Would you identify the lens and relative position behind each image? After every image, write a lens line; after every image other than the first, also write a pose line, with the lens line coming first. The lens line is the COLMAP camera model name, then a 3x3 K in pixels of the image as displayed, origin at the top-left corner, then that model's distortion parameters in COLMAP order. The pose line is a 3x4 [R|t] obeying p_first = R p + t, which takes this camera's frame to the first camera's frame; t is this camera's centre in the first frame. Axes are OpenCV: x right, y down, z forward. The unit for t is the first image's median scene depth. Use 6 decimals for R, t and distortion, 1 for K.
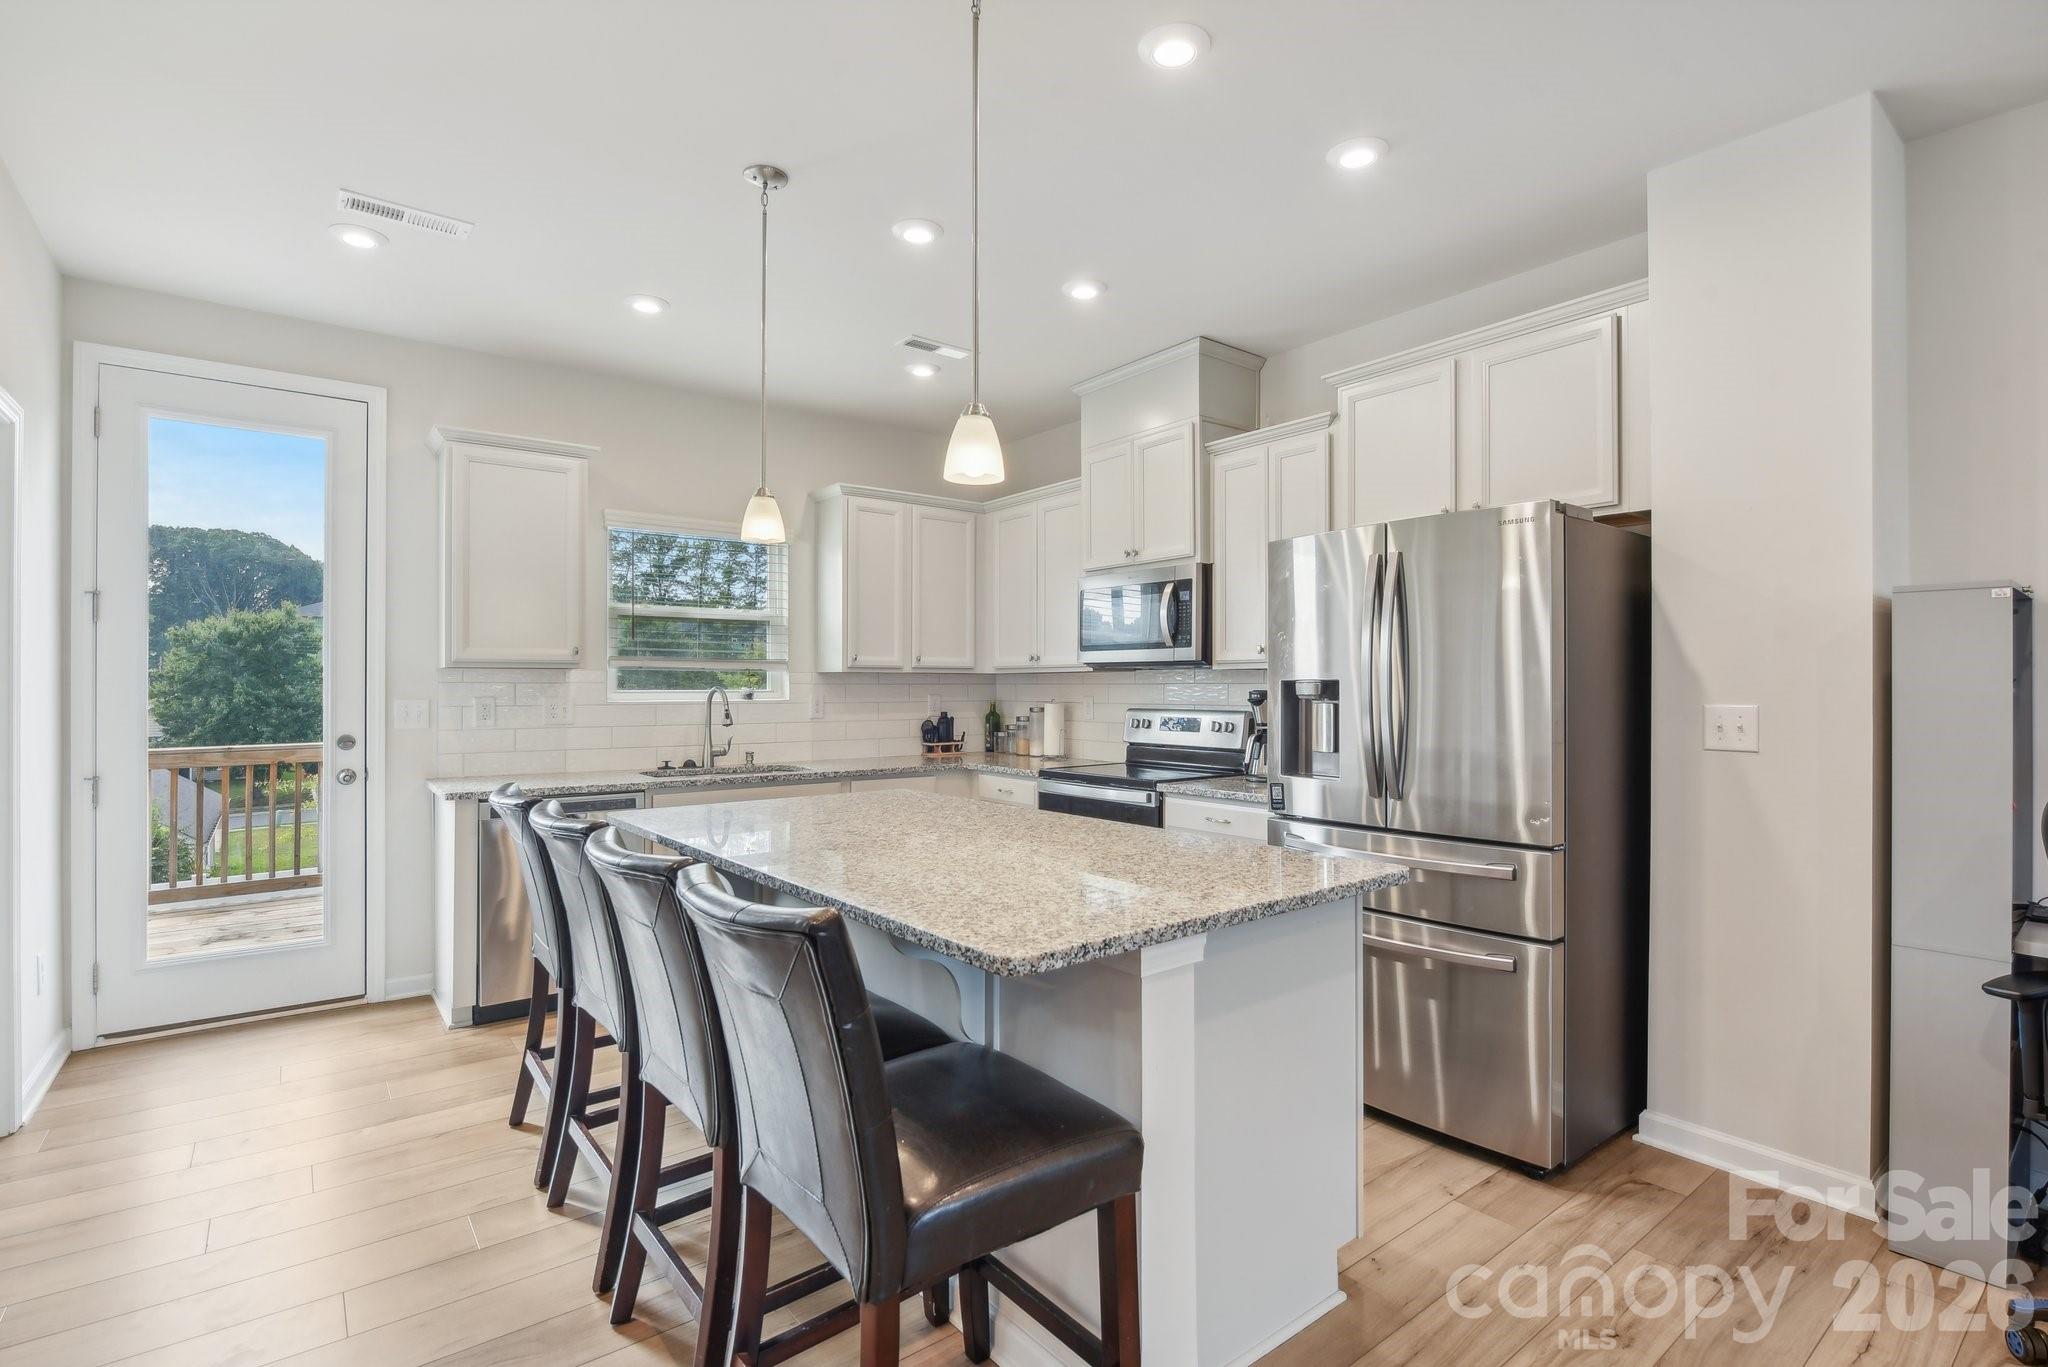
lens RADIAL K [[956.1, 0, 1022.0], [0, 956.1, 684.5], [0, 0, 1]] dist [-0.002102, -0.000218]
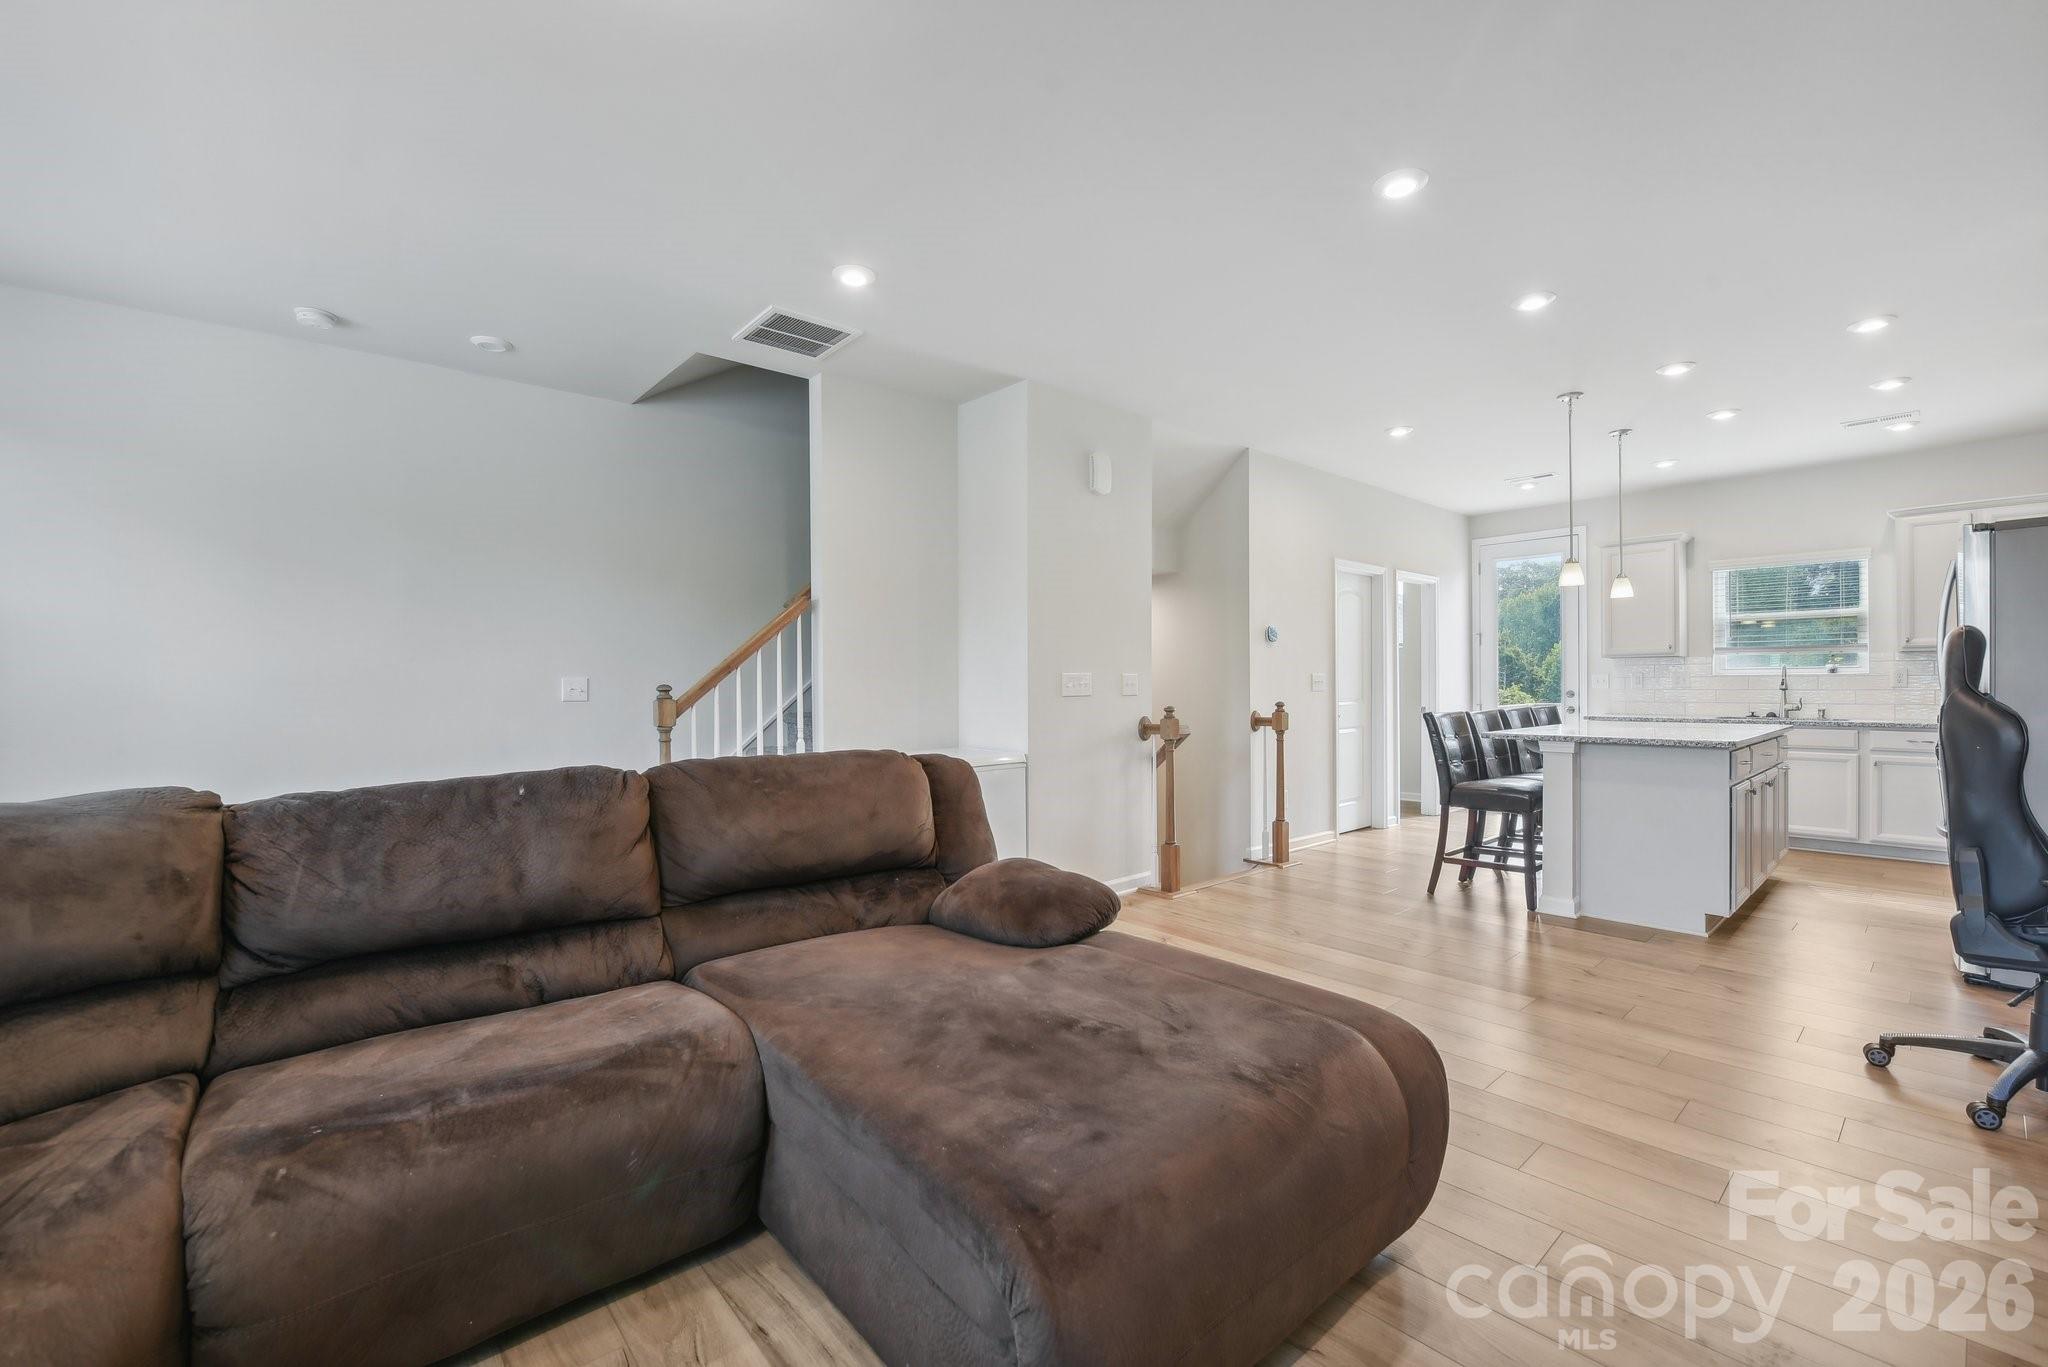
lens RADIAL K [[850.4, 0, 1019.6], [0, 850.4, 685.2], [0, 0, 1]] dist [-0.016639, -0.000245]
pose [[0.071618, 0.000031, -0.997432, 1.185379], [0.011662, 0.999932, 0.000868, 0.025517], [0.997364, -0.011694, 0.071612, -0.401267]]
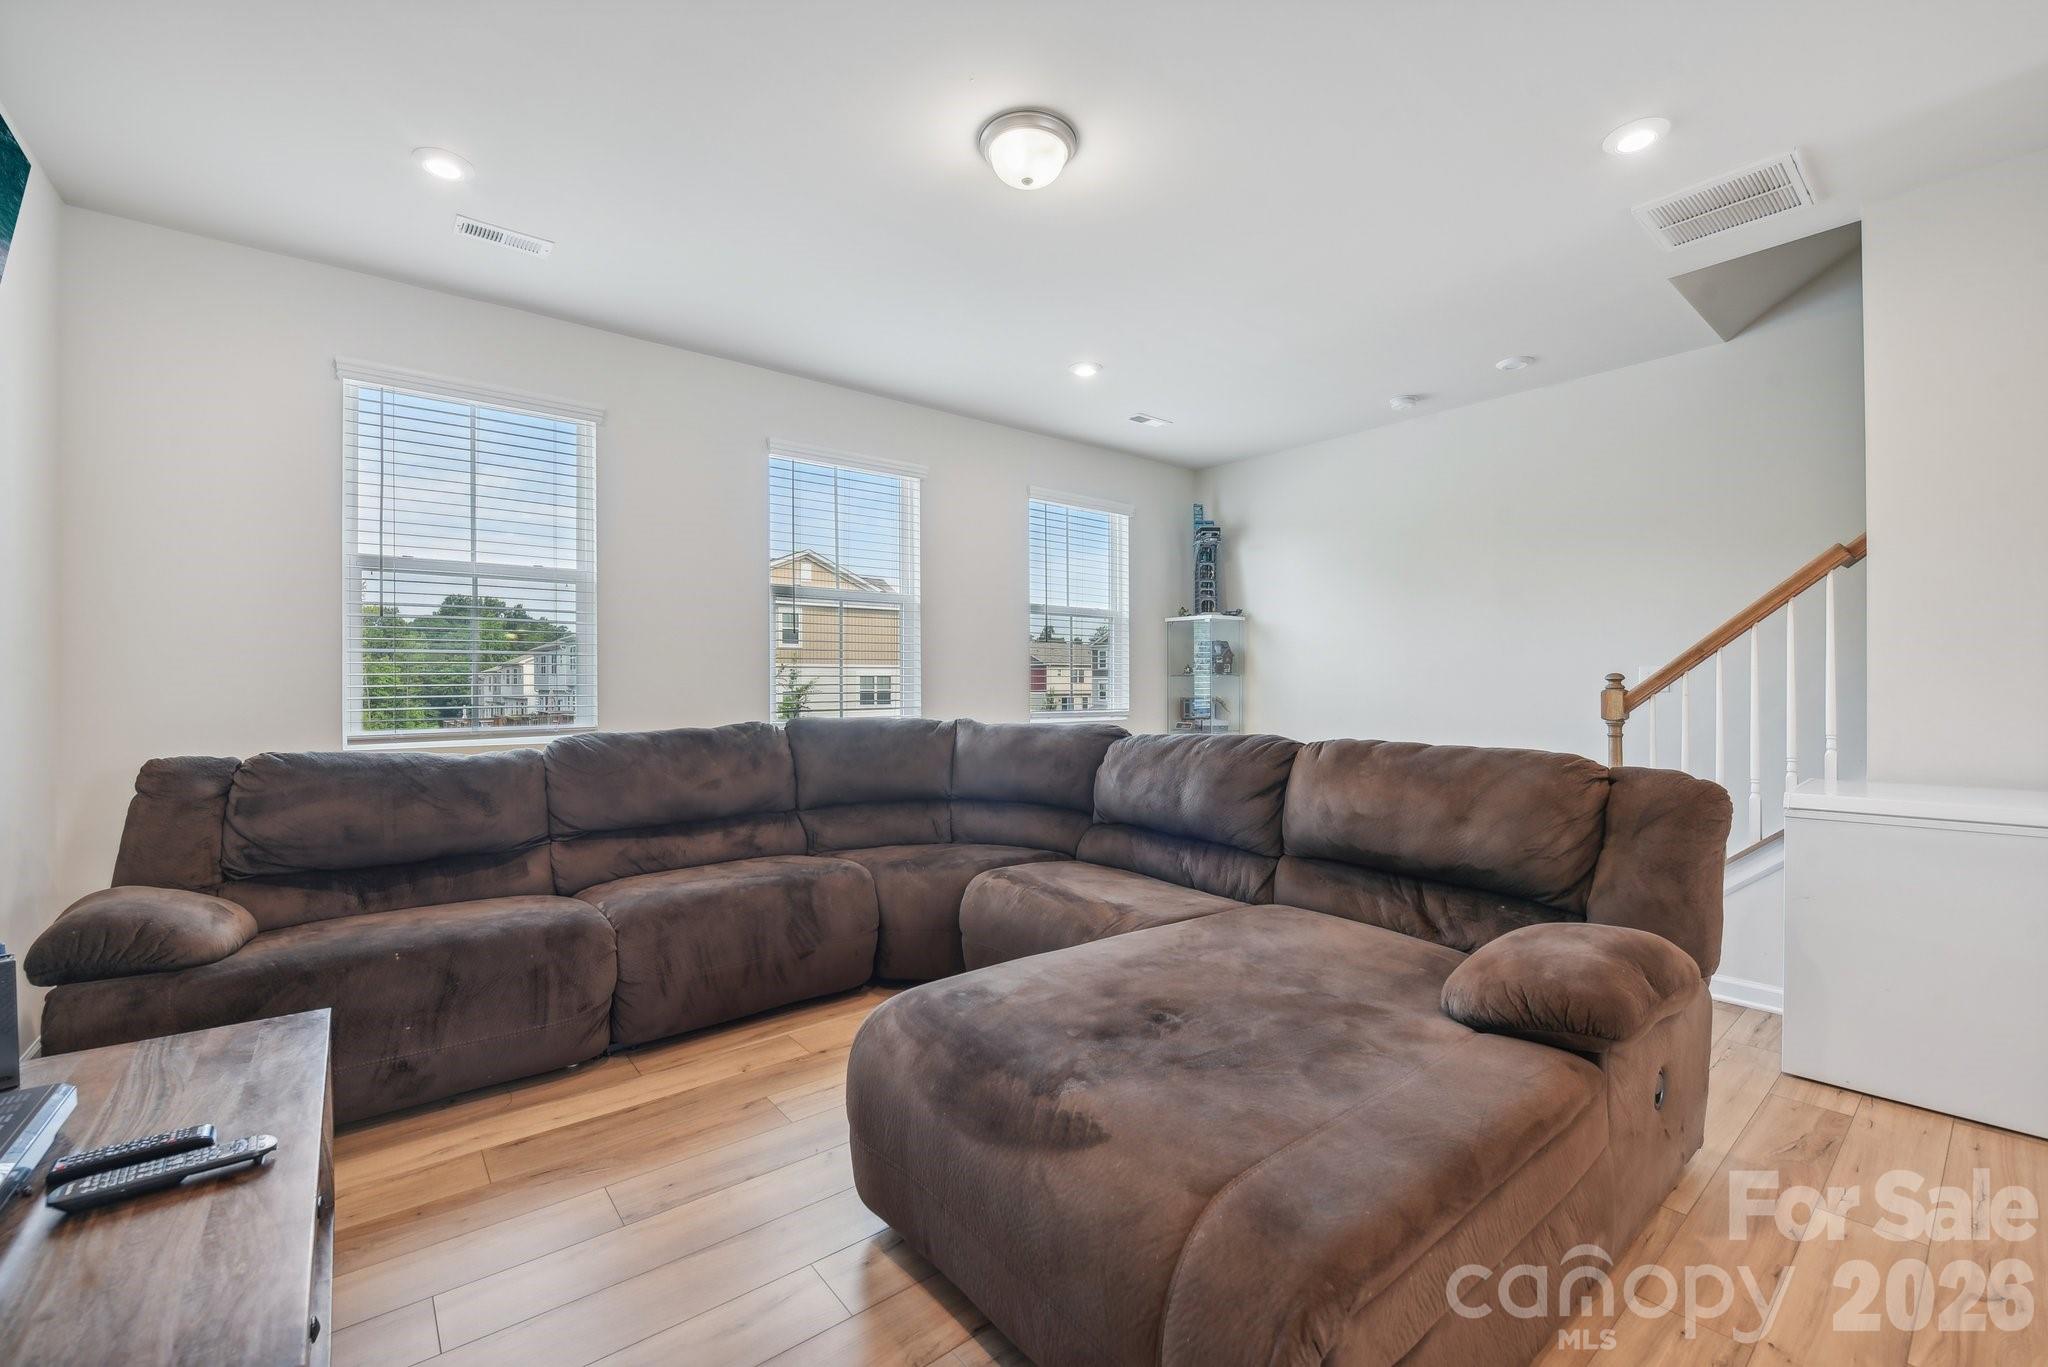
lens RADIAL K [[850.4, 0, 1023.7], [0, 850.4, 688.0], [0, 0, 1]] dist [-0.016639, -0.000245]
pose [[-0.999685, 0.003690, -0.024844, 0.792724], [0.003667, 0.999993, 0.000965, 0.033641], [0.024848, 0.000873, -0.999691, 0.155939]]
